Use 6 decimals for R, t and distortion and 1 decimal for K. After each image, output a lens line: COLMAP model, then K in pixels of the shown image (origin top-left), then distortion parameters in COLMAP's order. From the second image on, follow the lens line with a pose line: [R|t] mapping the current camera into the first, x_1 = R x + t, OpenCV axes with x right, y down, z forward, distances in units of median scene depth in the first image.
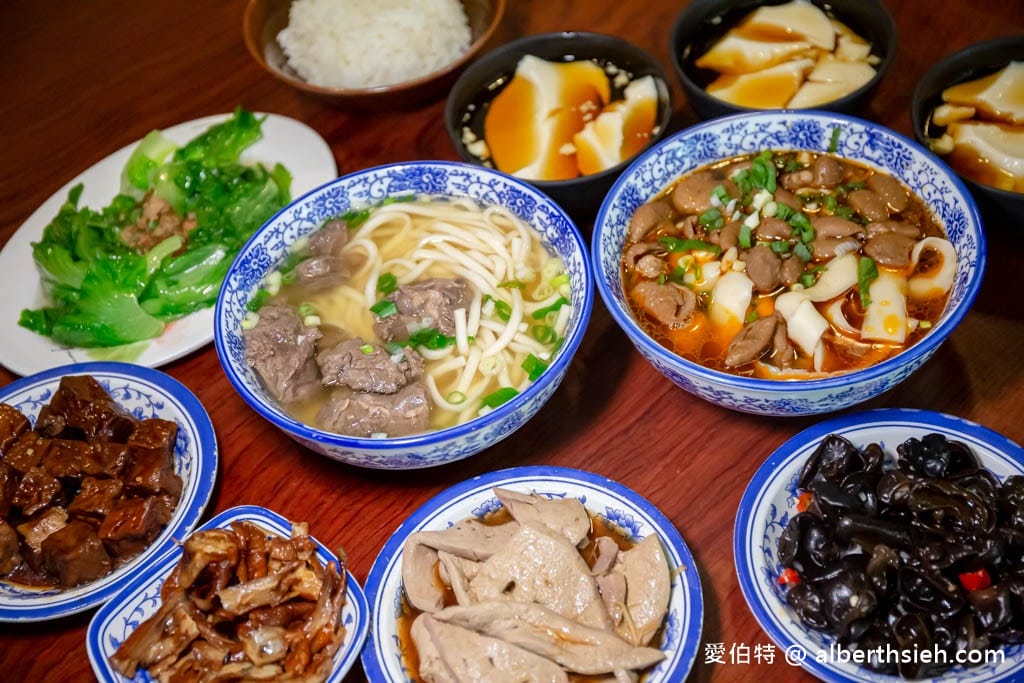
lens RADIAL K [[1870.6, 0, 512.0], [0, 1870.6, 341.5], [0, 0, 1]] dist [0.062882, 0.276457]
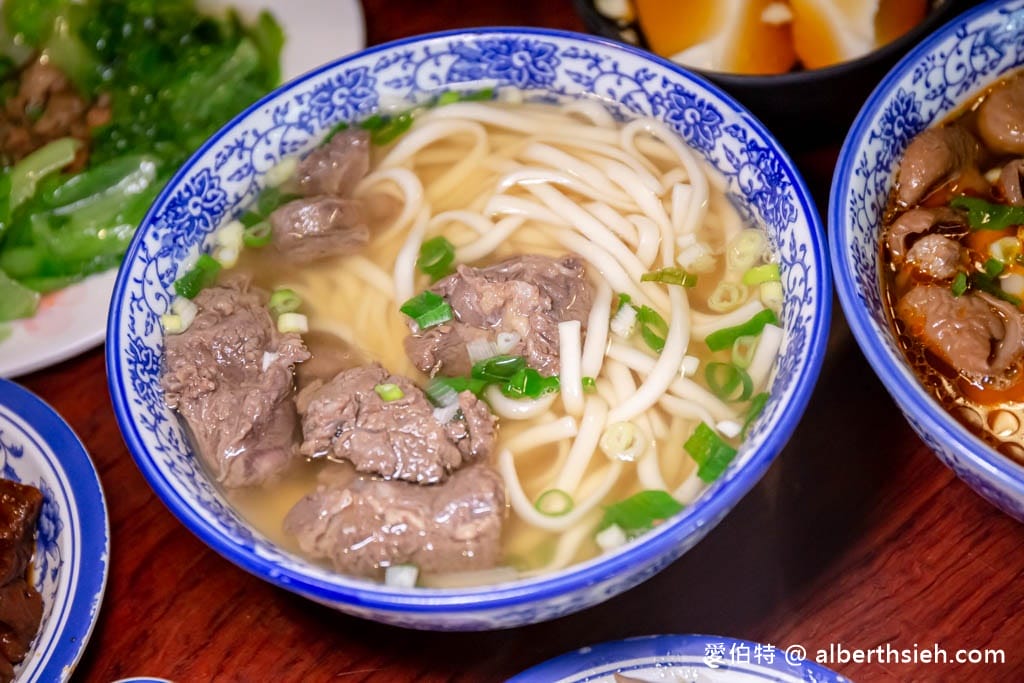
lens RADIAL K [[1870.6, 0, 512.0], [0, 1870.6, 341.5], [0, 0, 1]] dist [0.062882, 0.276457]
pose [[0.997650, 0.056398, -0.038902, -0.022773], [-0.052169, 0.993388, 0.102263, -0.063294], [0.044412, -0.099994, 0.993996, 0.464261]]
